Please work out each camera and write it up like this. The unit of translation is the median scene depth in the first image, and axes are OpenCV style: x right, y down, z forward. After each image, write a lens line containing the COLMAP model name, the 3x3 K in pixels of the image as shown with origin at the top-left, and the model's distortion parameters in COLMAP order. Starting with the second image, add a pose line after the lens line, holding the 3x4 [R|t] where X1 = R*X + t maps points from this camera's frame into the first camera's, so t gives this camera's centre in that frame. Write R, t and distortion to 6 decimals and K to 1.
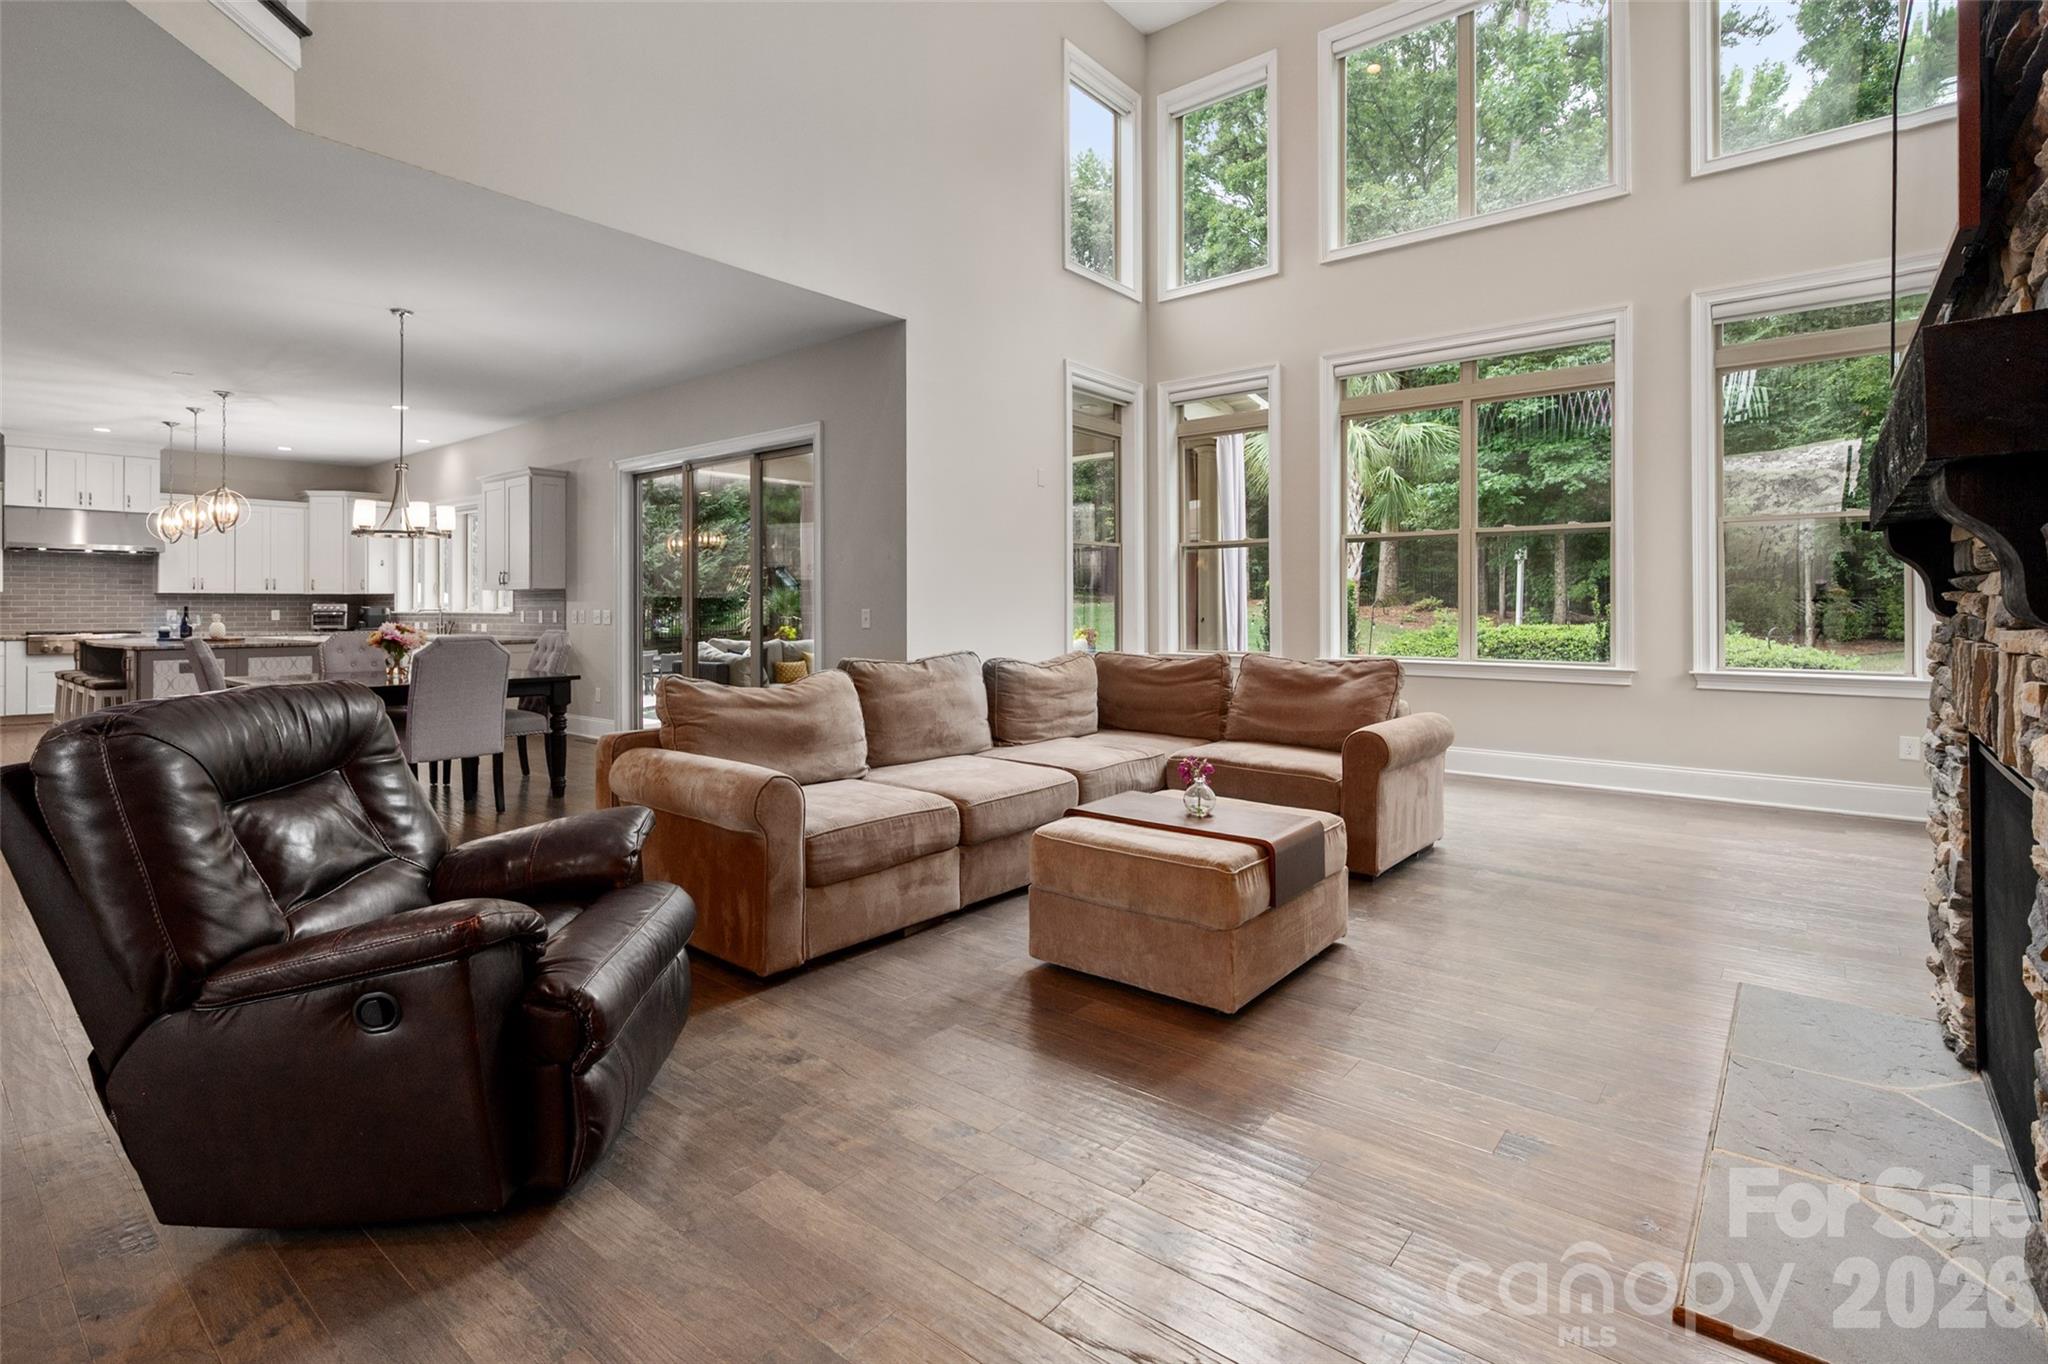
lens RADIAL K [[946.0, 0, 1001.4], [0, 946.0, 601.0], [0, 0, 1]] dist [0.000139, -0.001187]
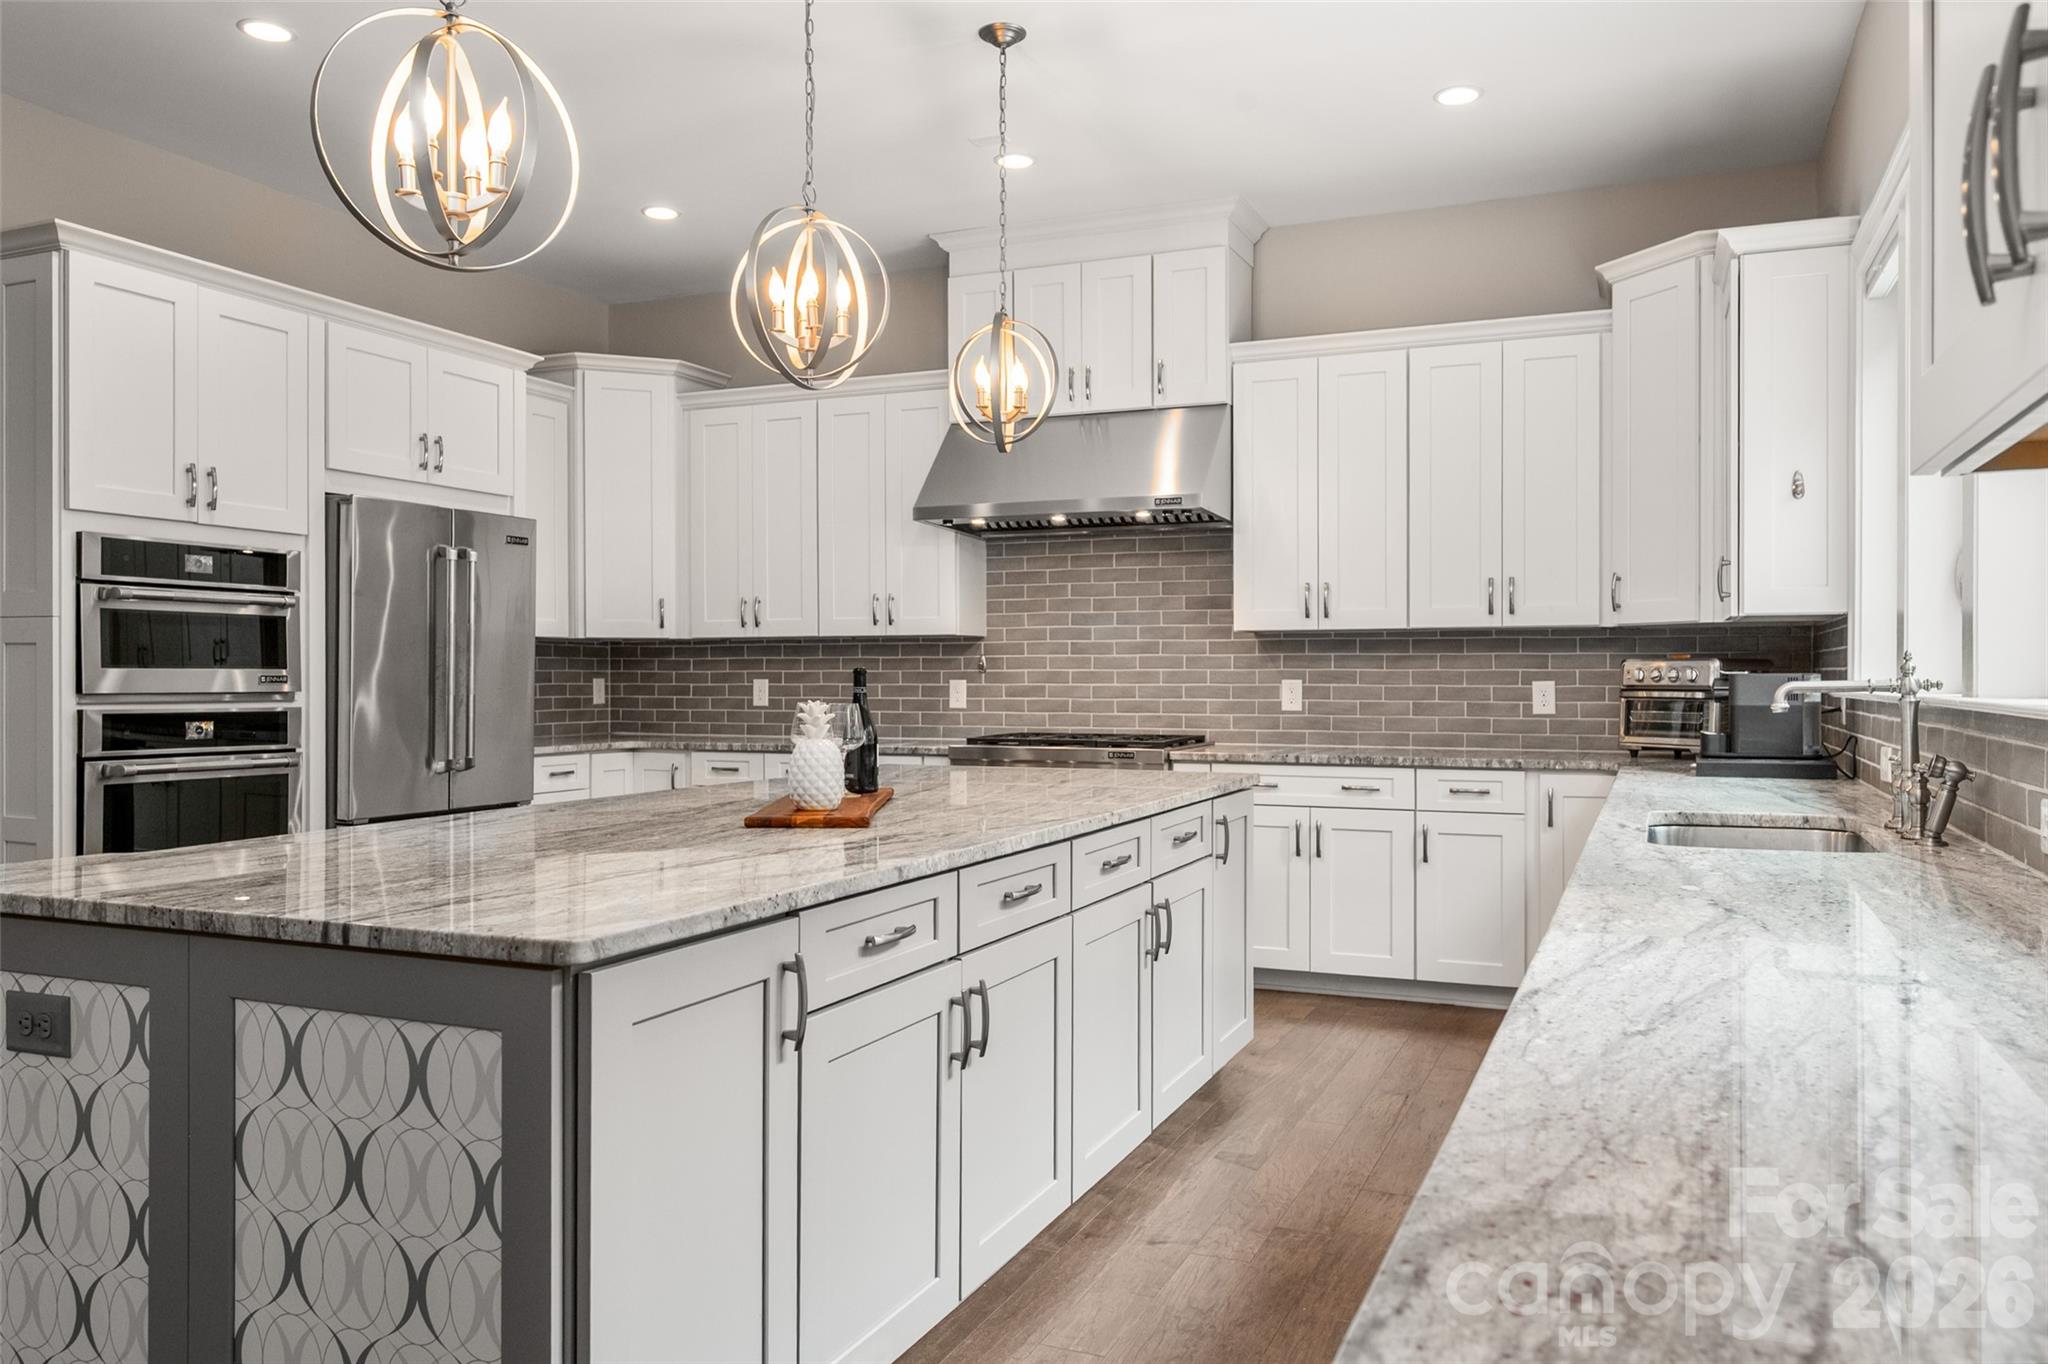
lens RADIAL K [[1476.7, 0, 1056.2], [0, 1476.7, 682.4], [0, 0, 1]] dist [-0.004897, -0.003052]
pose [[0.291938, 0.005981, -0.956419, -0.422211], [0.006159, 0.999948, 0.008133, 0.005972], [0.956418, -0.008265, 0.291885, 0.843884]]
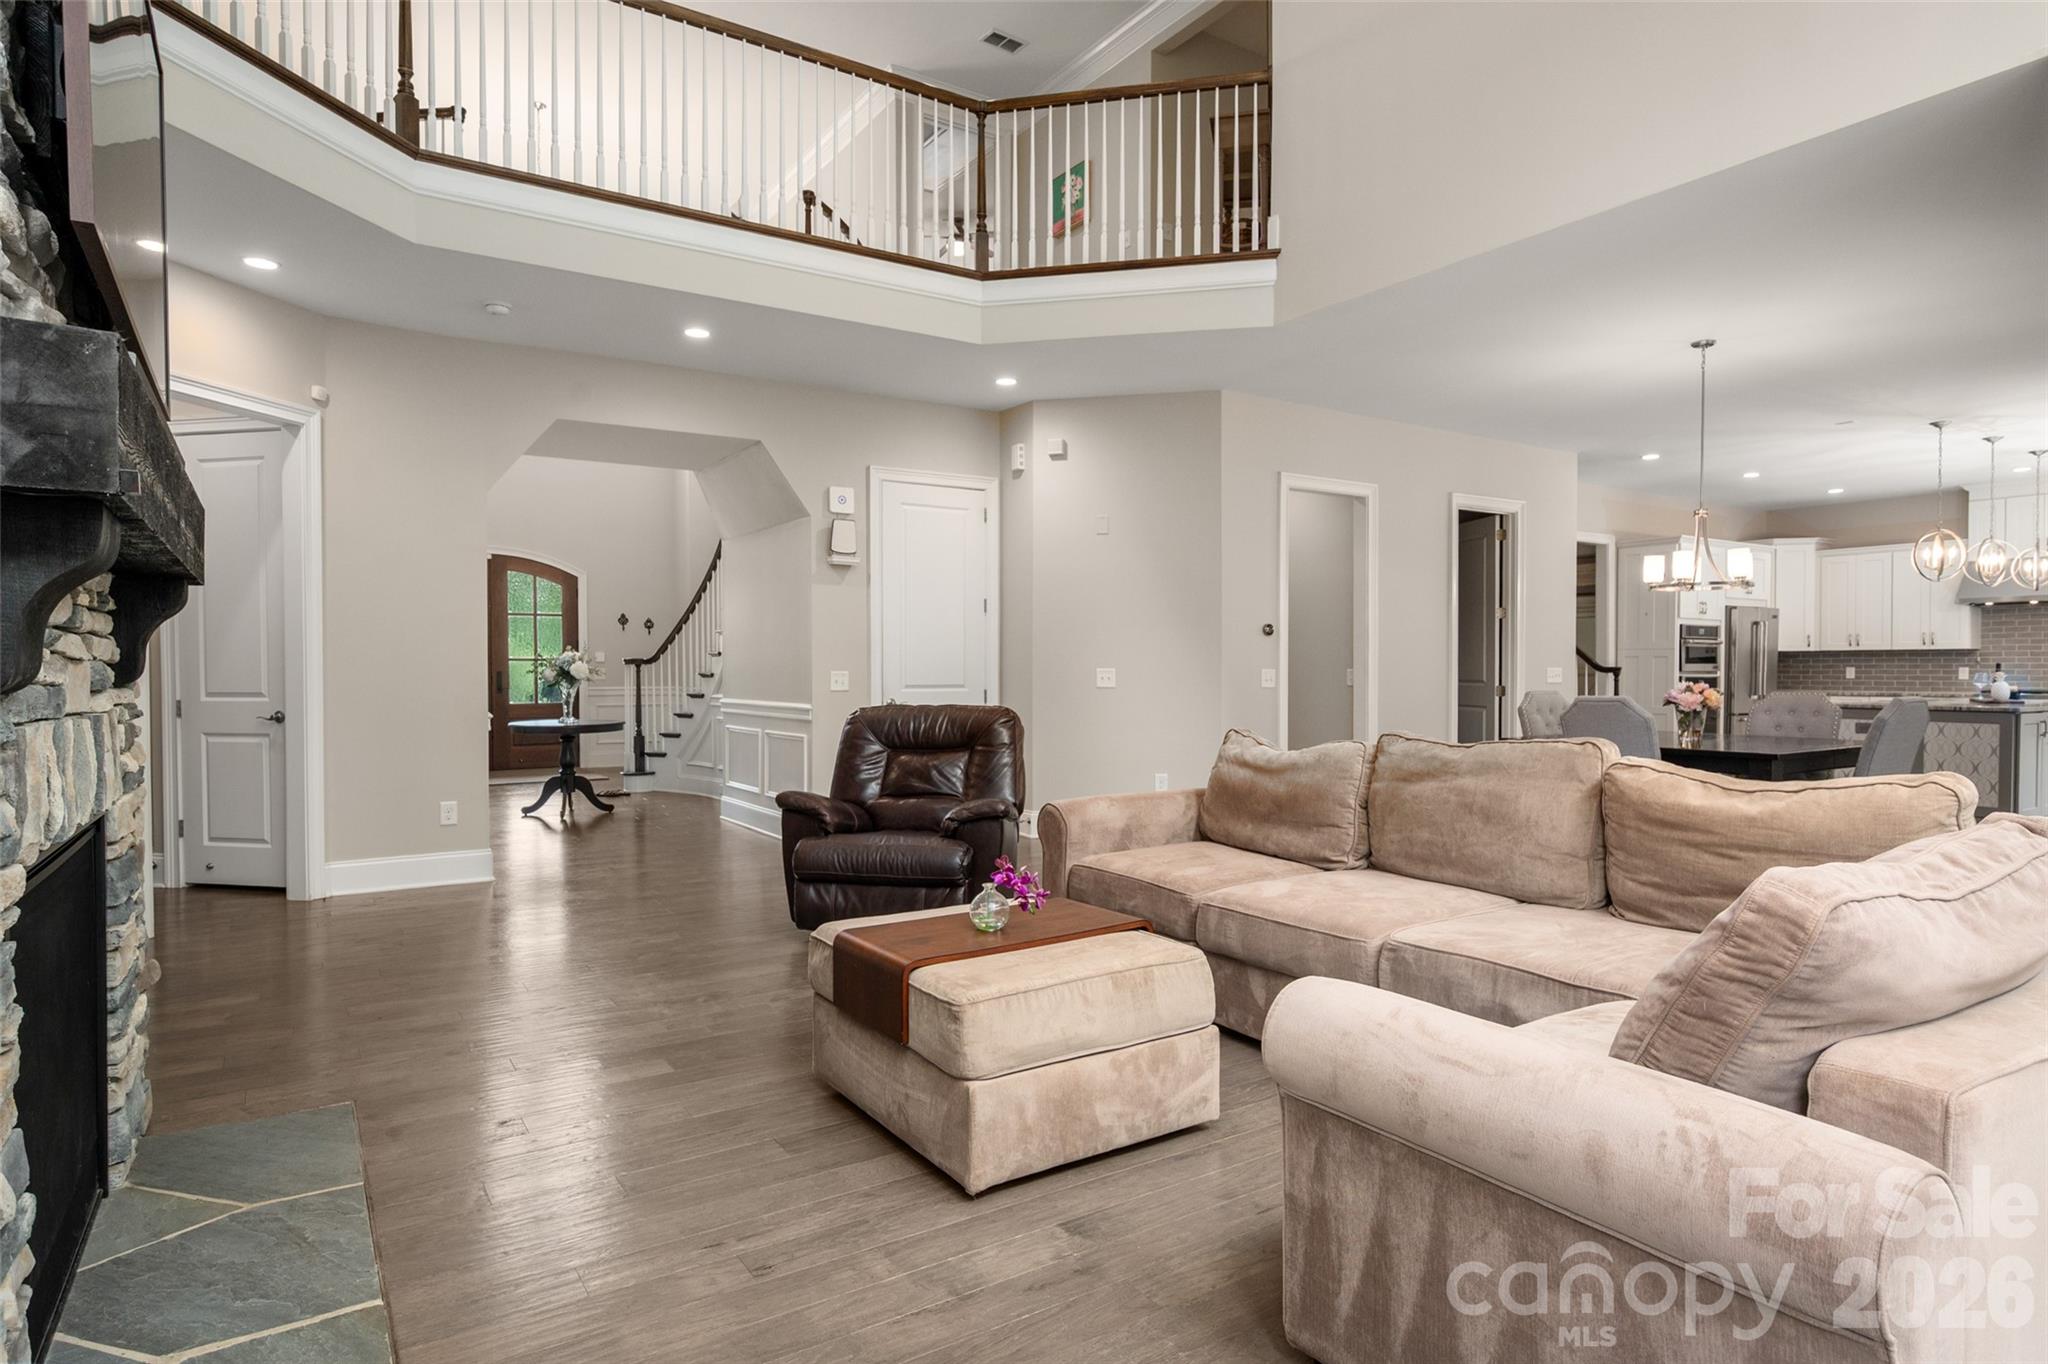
lens RADIAL K [[1126.7, 0, 1043.5], [0, 1126.7, 685.7], [0, 0, 1]] dist [0.000384, -0.000881]
pose [[-0.302931, 0.018135, -0.952840, 0.365914], [0.007659, 0.999833, 0.016595, 0.002014], [0.952982, -0.002270, -0.303019, 0.425361]]
